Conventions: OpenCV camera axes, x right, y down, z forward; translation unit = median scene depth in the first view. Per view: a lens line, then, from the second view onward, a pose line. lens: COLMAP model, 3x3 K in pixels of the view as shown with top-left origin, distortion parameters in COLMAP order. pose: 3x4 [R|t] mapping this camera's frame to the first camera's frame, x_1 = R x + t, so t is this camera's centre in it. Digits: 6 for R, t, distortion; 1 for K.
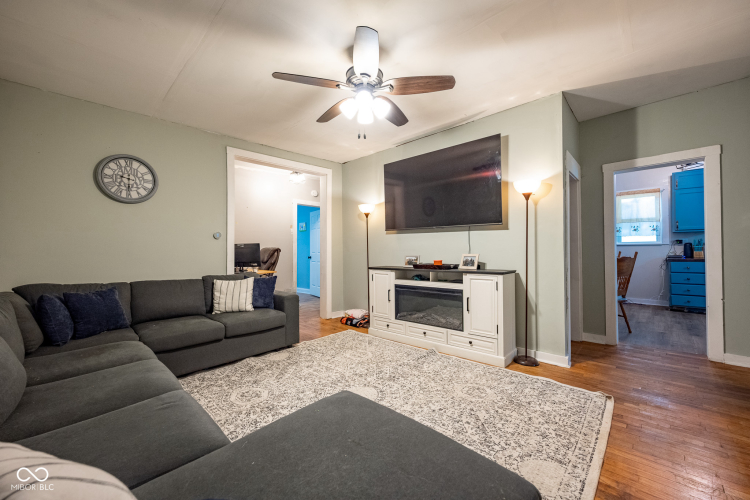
lens RADIAL K [[301.5, 0, 381.4], [0, 301.5, 250.3], [0, 0, 1]] dist [-0.002092, 0.000092]
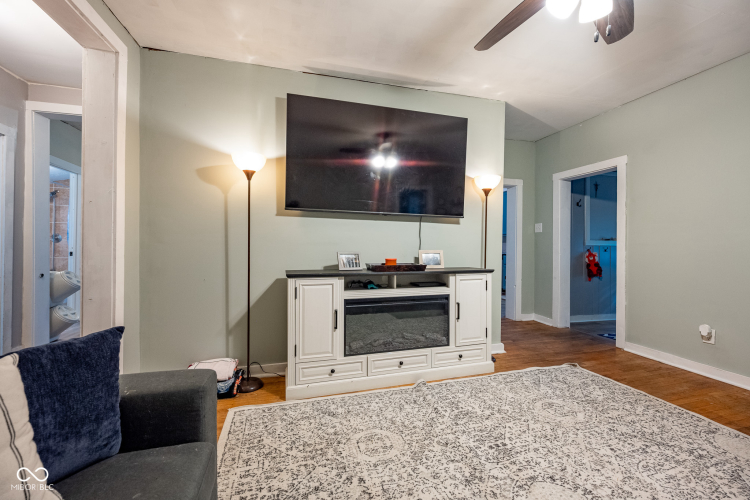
lens RADIAL K [[301.5, 0, 374.6], [0, 301.5, 250.2], [0, 0, 1]] dist [-0.002092, 0.000092]
pose [[0.522729, 0.003299, 0.852493, -0.518713], [-0.013532, 0.999899, 0.004429, 0.011413], [-0.852392, -0.013851, 0.522720, 0.739772]]
